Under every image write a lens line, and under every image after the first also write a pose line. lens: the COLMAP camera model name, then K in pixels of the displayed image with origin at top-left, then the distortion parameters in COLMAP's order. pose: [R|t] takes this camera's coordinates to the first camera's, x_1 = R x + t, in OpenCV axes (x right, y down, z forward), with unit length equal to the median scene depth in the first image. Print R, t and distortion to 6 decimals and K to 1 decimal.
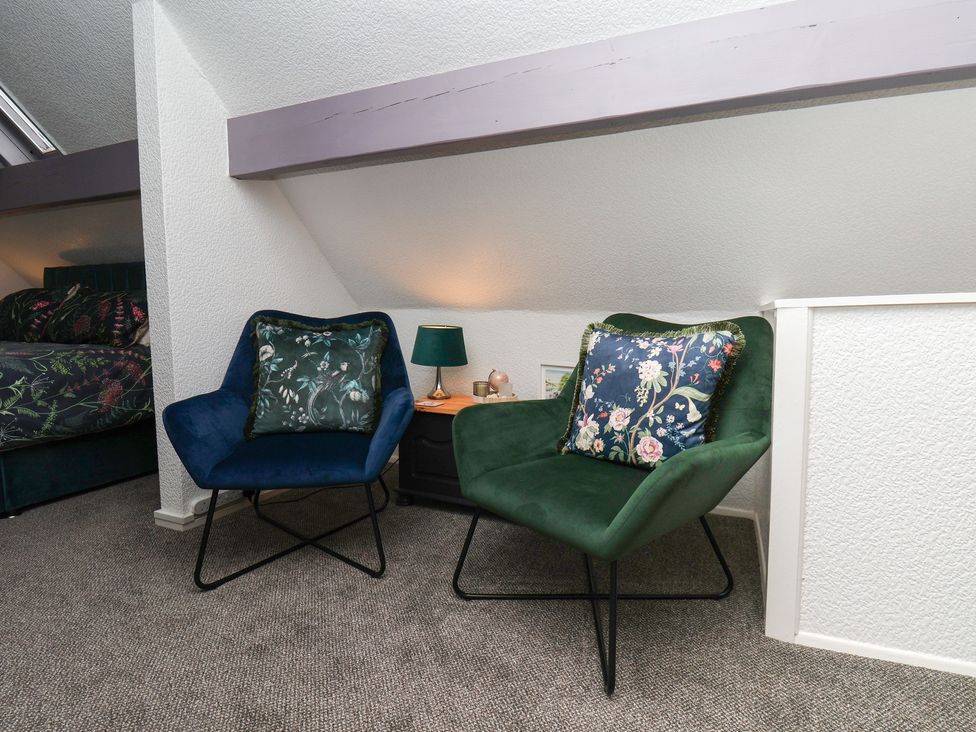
lens RADIAL K [[512.8, 0, 490.9], [0, 512.8, 368.2], [0, 0, 1]] dist [0.007077, -0.016899]
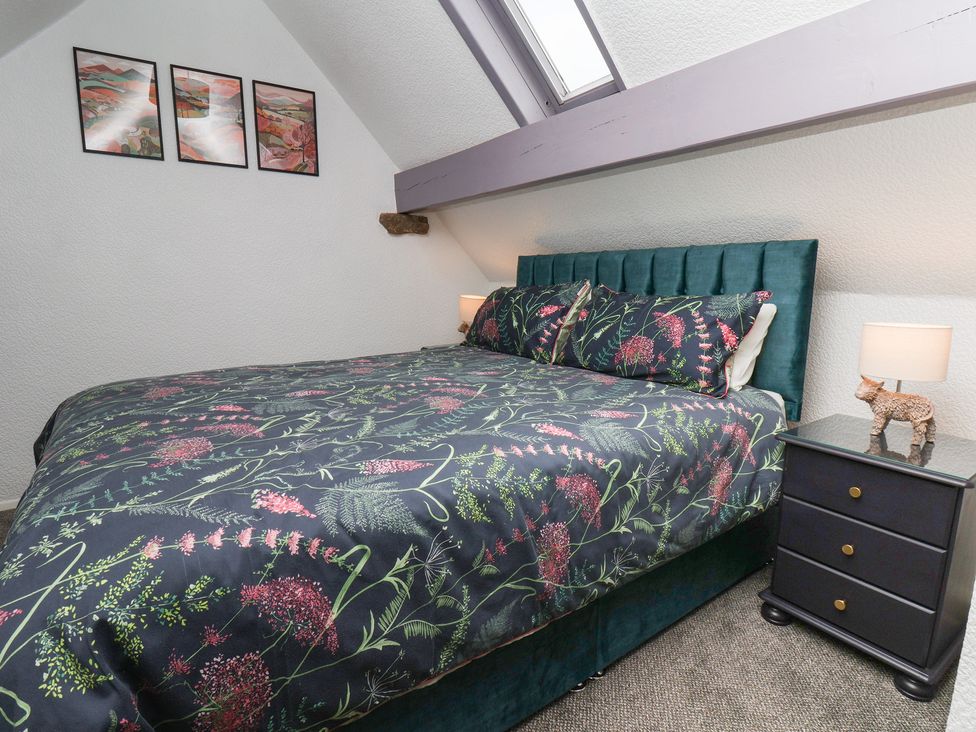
lens RADIAL K [[512.8, 0, 490.9], [0, 512.8, 368.2], [0, 0, 1]] dist [0.007077, -0.016899]
pose [[0.855634, 0.084300, -0.510670, -0.772726], [-0.049706, 0.995470, 0.081045, -0.132749], [0.515188, -0.043961, 0.855949, 0.411551]]
